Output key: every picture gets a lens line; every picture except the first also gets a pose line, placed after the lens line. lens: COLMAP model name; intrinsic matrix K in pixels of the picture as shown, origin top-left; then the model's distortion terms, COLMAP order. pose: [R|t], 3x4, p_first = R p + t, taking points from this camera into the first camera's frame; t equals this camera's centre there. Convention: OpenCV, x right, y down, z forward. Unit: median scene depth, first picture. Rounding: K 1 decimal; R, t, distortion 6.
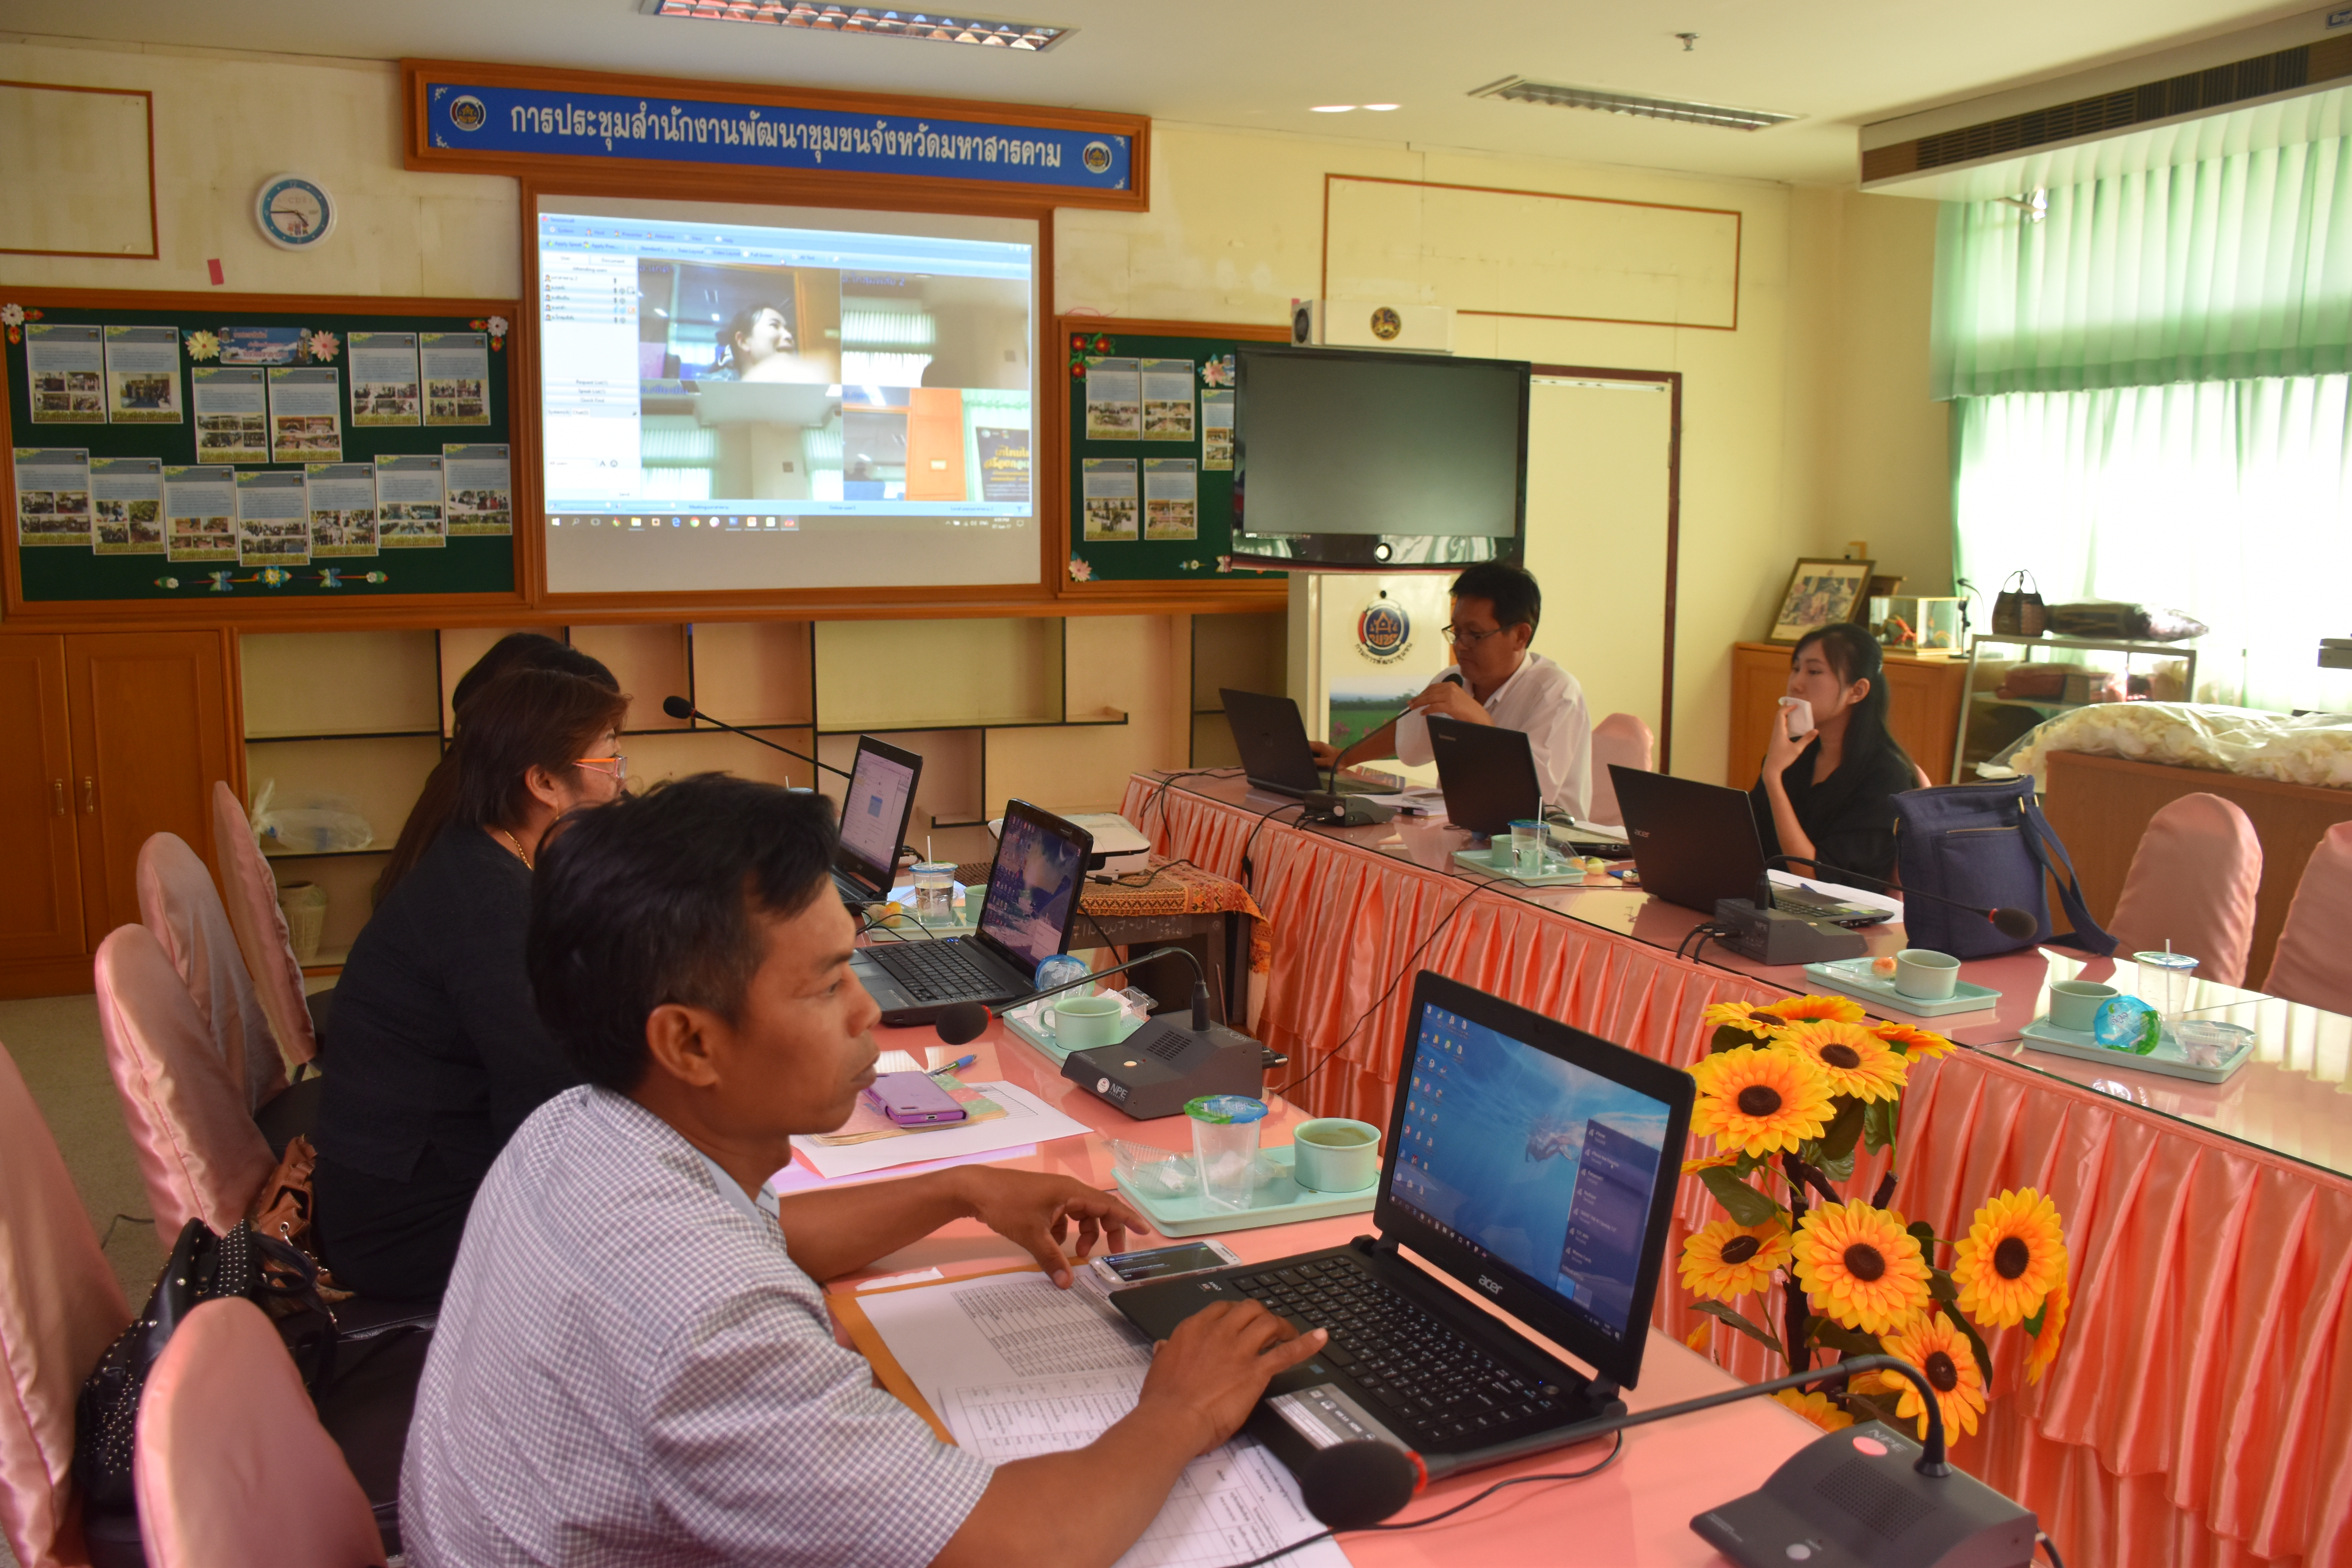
lens RADIAL K [[1843.5, 0, 1176.0], [0, 1843.5, 784.0], [0, 0, 1]] dist [-0.150652, 0.097421]
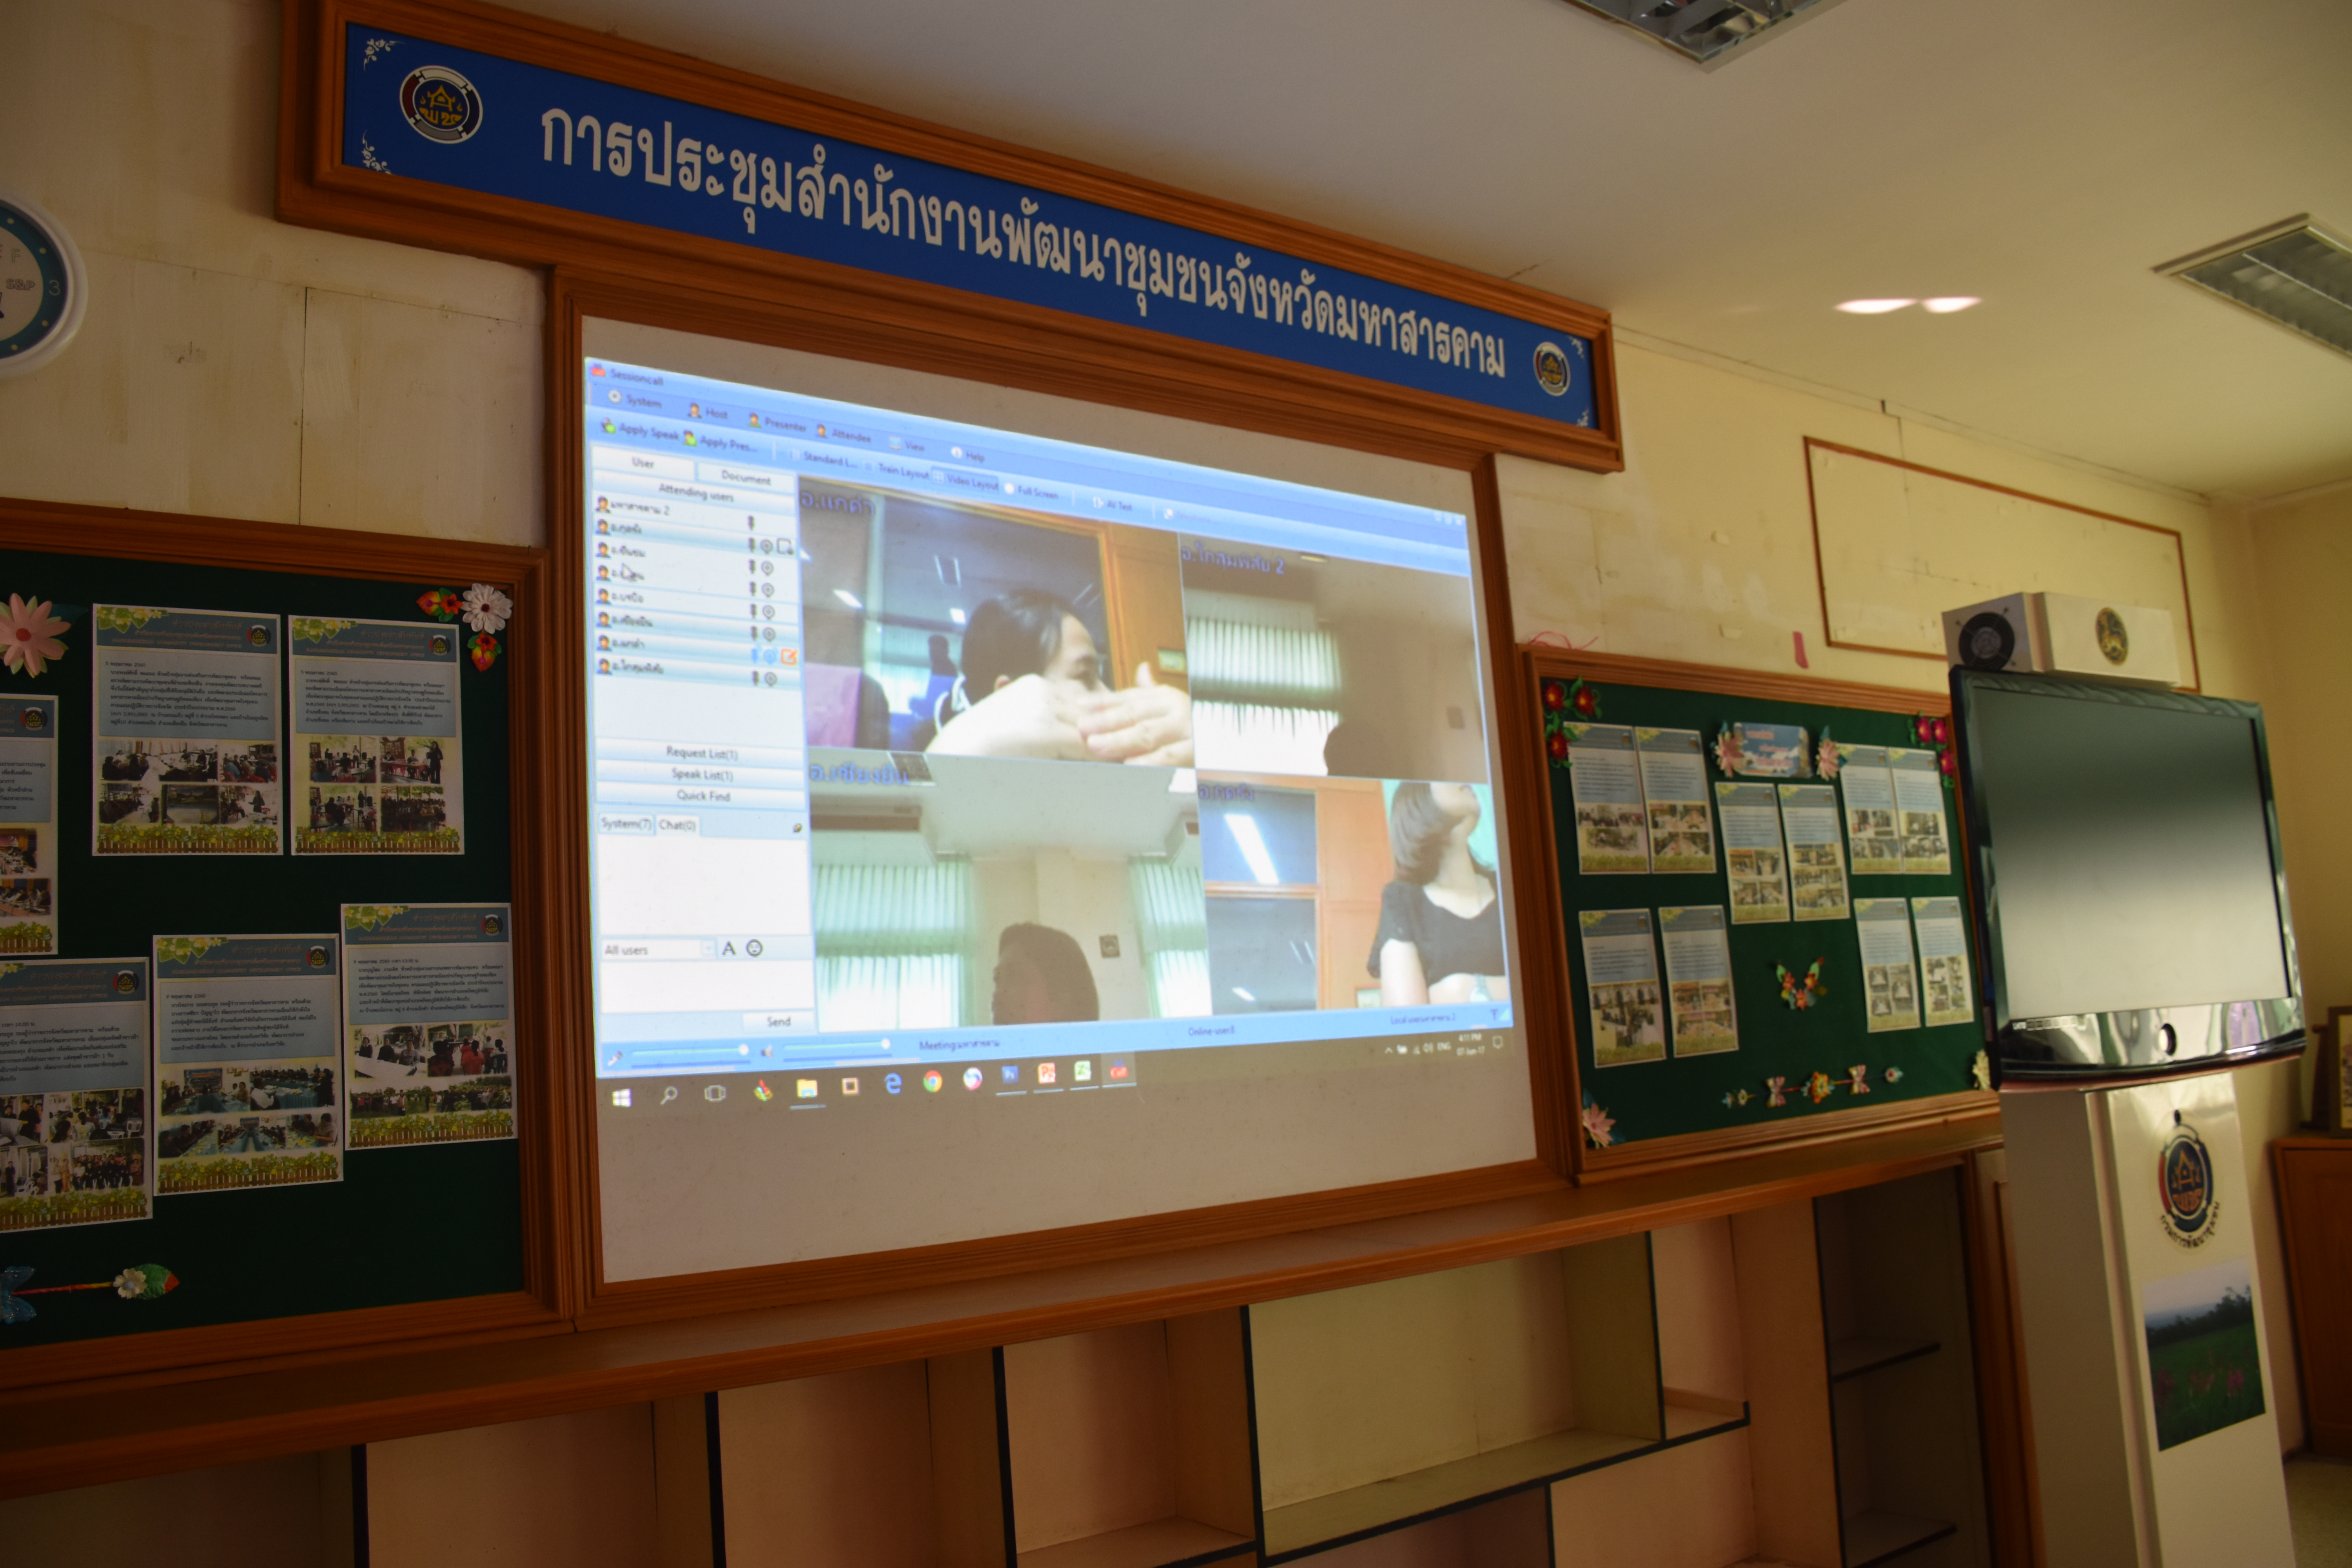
lens RADIAL K [[1843.5, 0, 1176.0], [0, 1843.5, 784.0], [0, 0, 1]] dist [-0.150652, 0.097421]
pose [[0.969554, -0.030171, 0.243010, -0.314093], [0.095678, 0.960171, -0.262520, -0.094024], [-0.225411, 0.277778, 0.933825, 0.576359]]
